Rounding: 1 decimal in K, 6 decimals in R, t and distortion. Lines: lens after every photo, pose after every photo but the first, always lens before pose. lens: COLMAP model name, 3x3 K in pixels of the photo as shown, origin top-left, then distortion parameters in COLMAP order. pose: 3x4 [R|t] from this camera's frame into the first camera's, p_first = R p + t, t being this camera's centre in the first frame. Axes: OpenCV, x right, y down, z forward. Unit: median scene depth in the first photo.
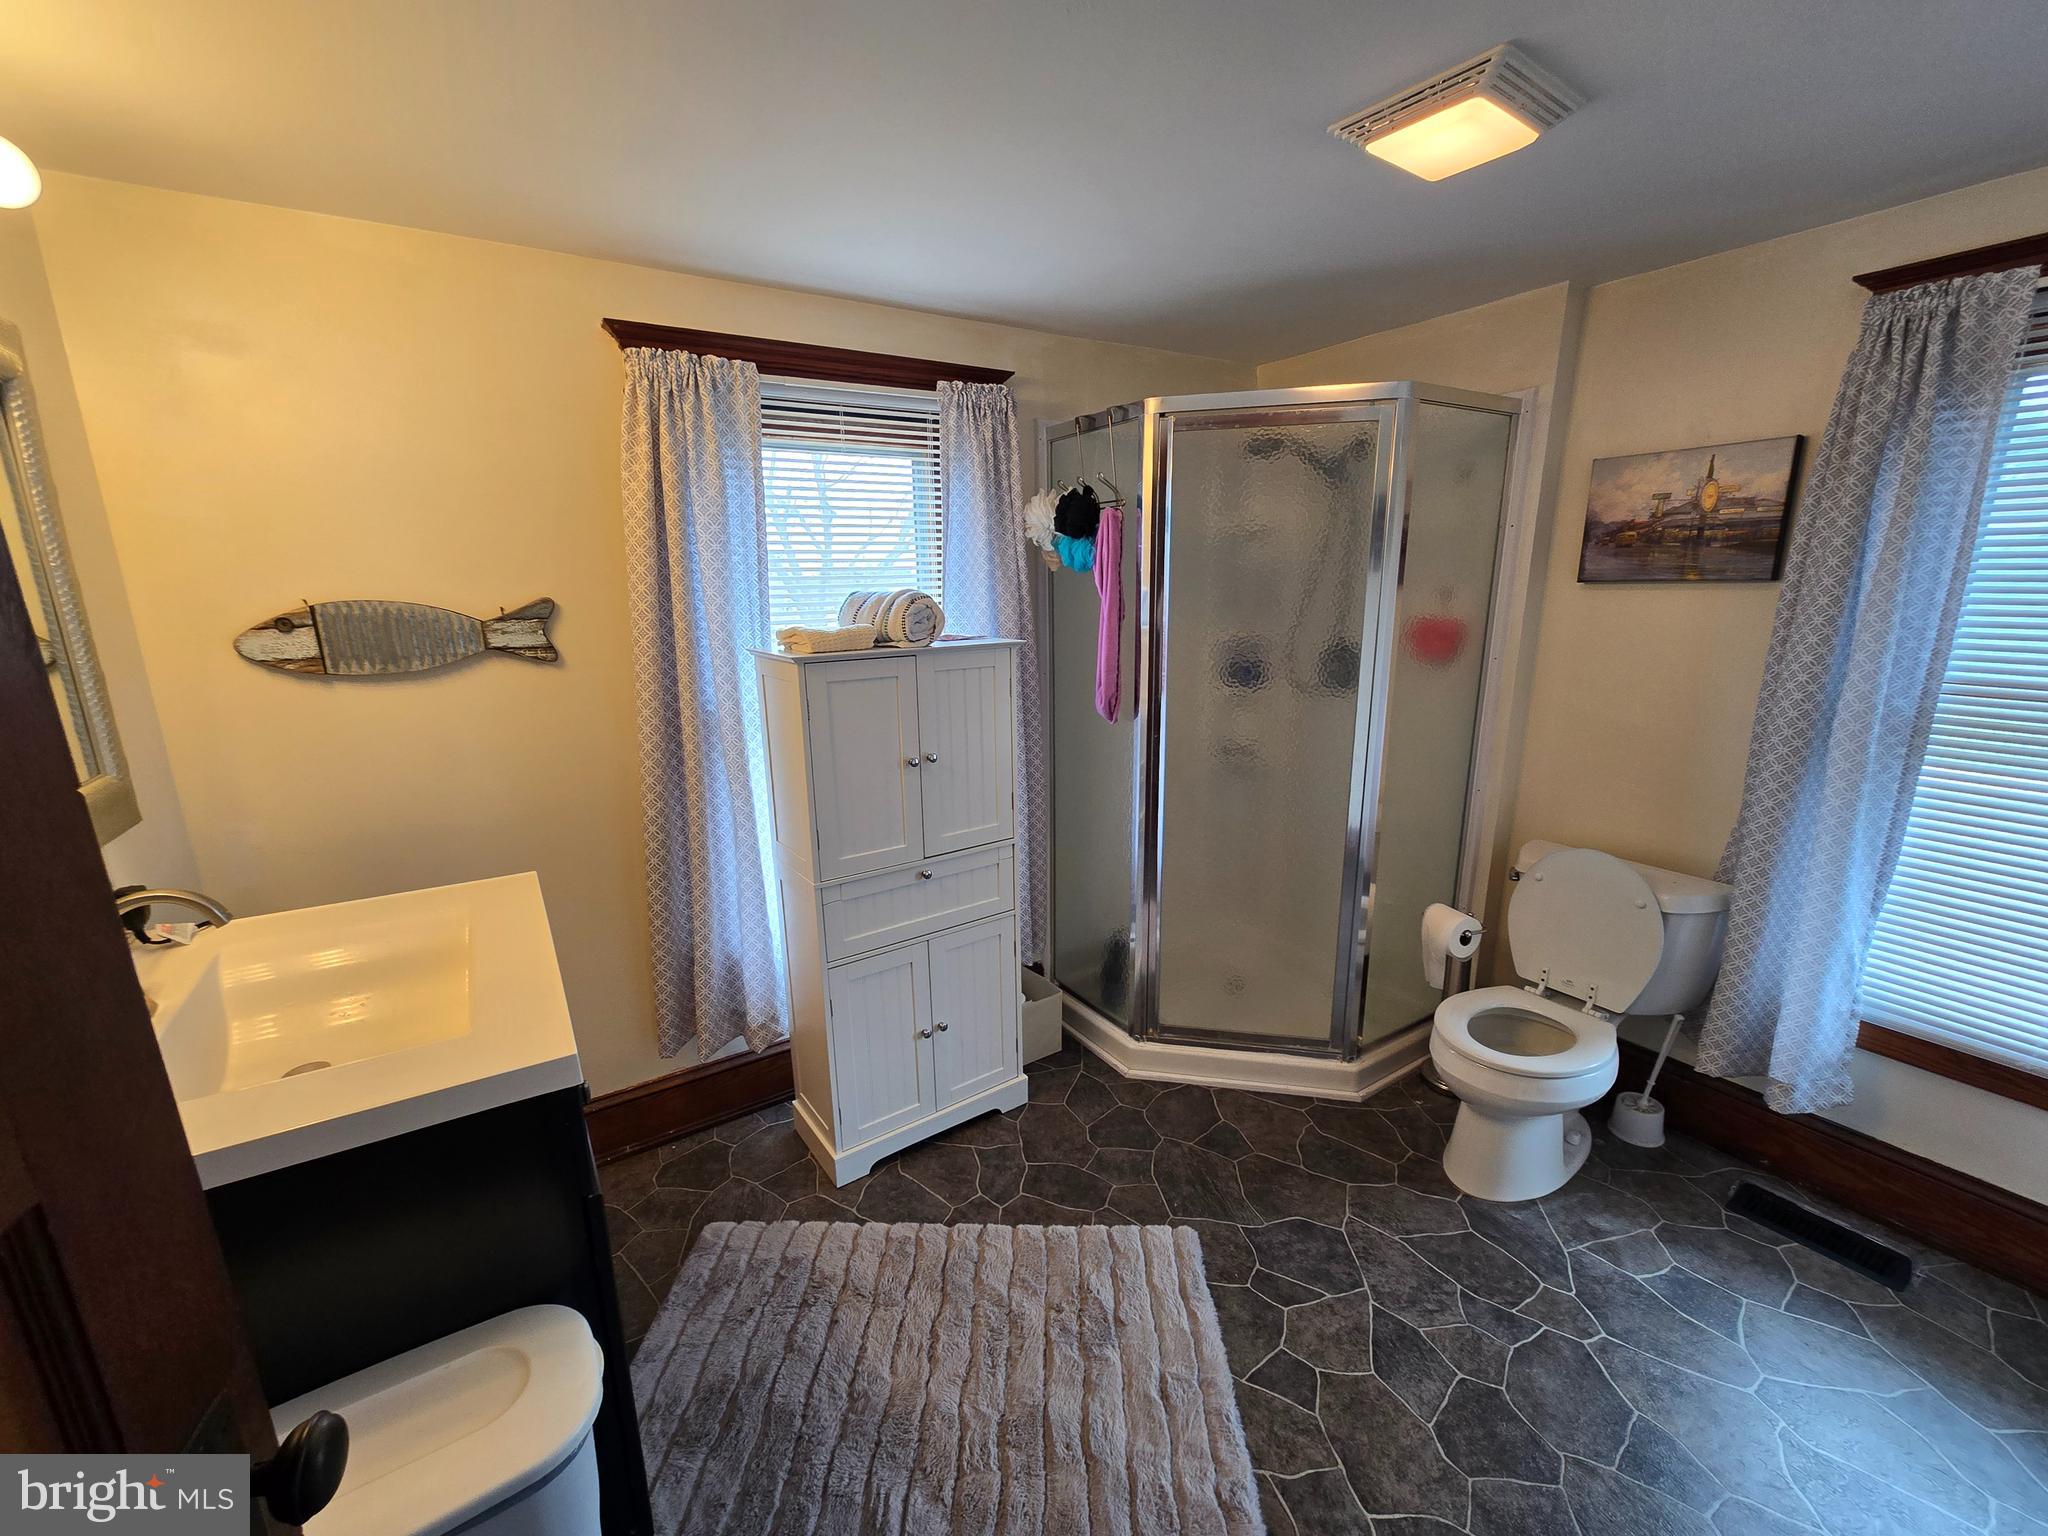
lens RADIAL K [[824.6, 0, 1030.5], [0, 824.6, 770.5], [0, 0, 1]] dist [-0.001601, 0.001102]
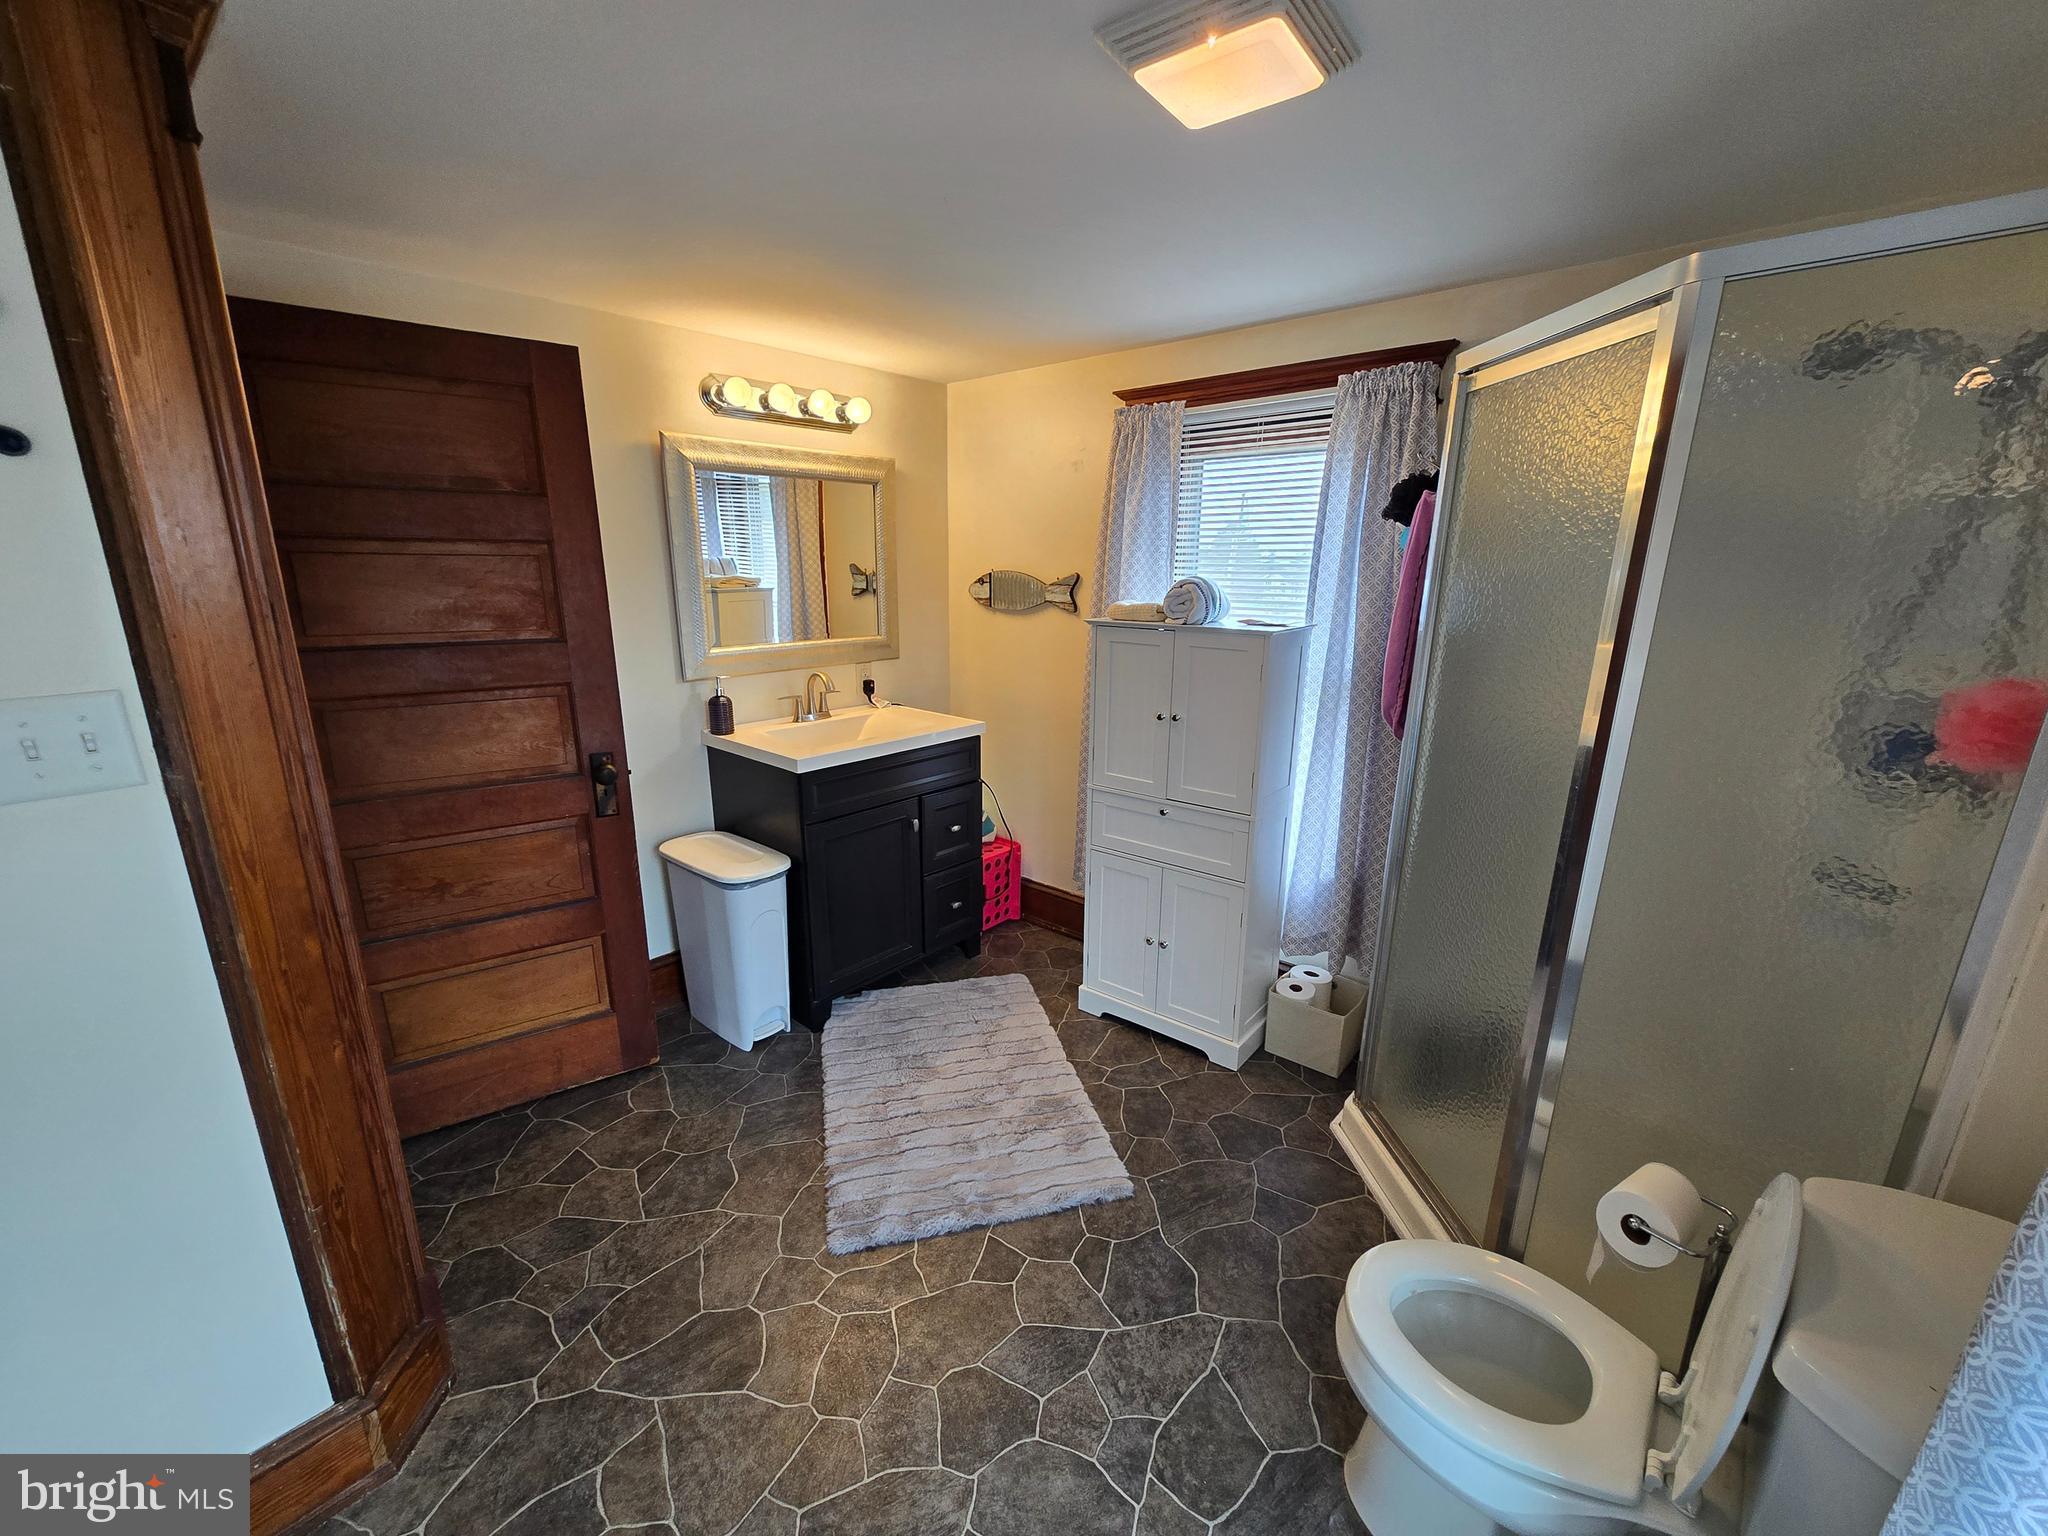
lens RADIAL K [[824.6, 0, 1038.1], [0, 824.6, 774.6], [0, 0, 1]] dist [-0.001601, 0.001102]
pose [[0.288624, 0.252858, -0.923450, 1.004723], [-0.236838, 0.953377, 0.187029, -0.117282], [0.927687, 0.164727, 0.335054, 0.451890]]
